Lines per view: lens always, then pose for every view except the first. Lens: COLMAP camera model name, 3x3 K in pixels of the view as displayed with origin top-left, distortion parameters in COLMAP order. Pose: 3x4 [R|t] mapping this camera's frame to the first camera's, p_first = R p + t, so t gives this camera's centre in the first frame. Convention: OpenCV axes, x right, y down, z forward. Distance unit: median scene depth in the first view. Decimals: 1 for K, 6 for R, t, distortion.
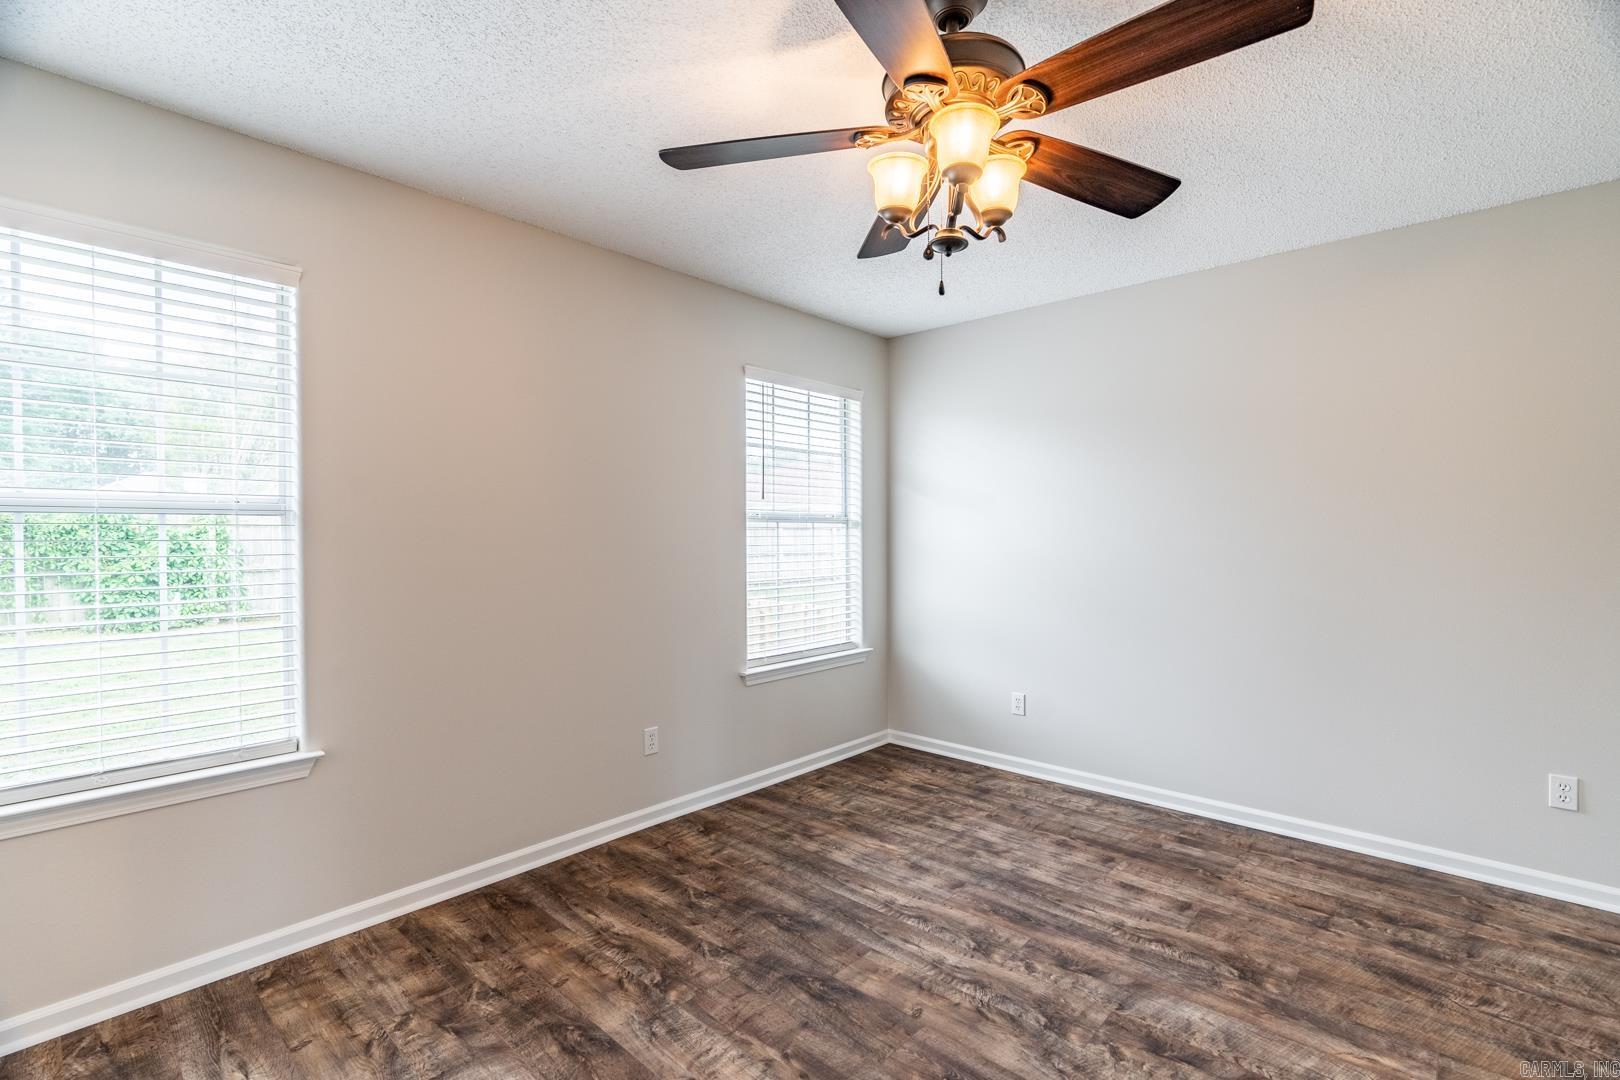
lens RADIAL K [[734.7, 0, 804.8], [0, 734.7, 544.9], [0, 0, 1]] dist [-0.004566, 0.000594]
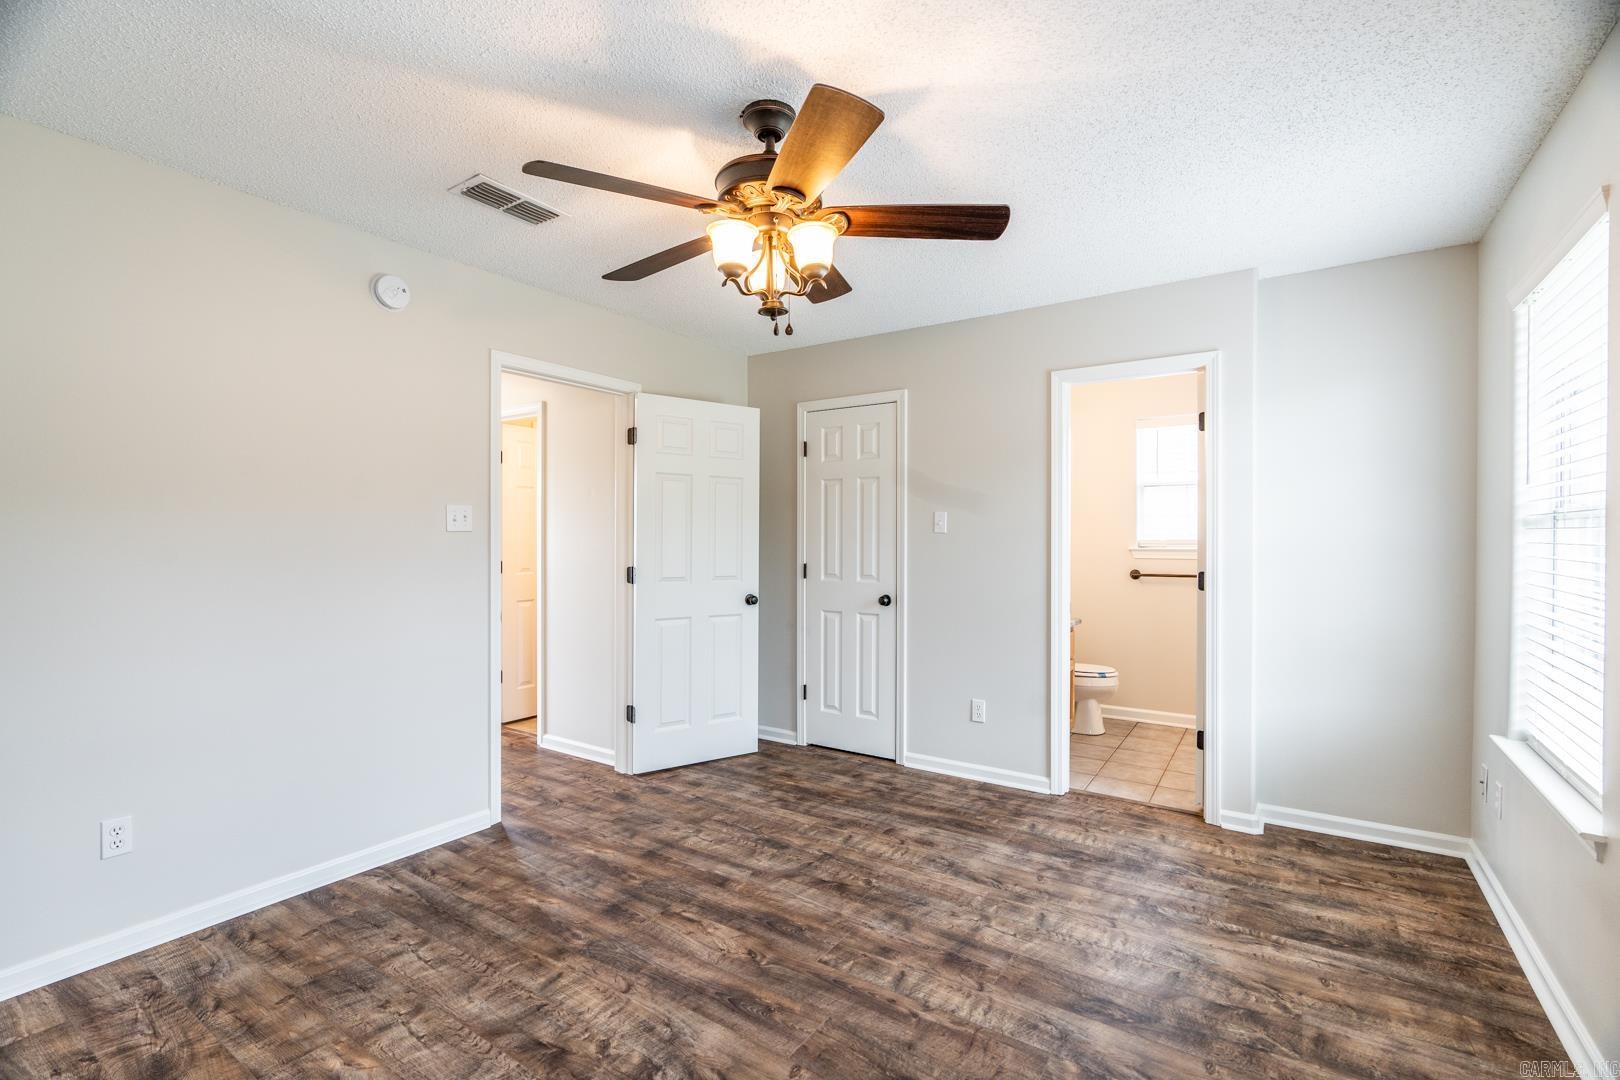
lens RADIAL K [[732.3, 0, 808.0], [0, 732.3, 542.3], [0, 0, 1]] dist [-0.005025, 0.000484]
pose [[-0.988342, 0.002696, -0.152229, 0.286595], [-0.001077, 0.999694, 0.024694, -0.035845], [0.152249, 0.024570, -0.988037, 1.970322]]
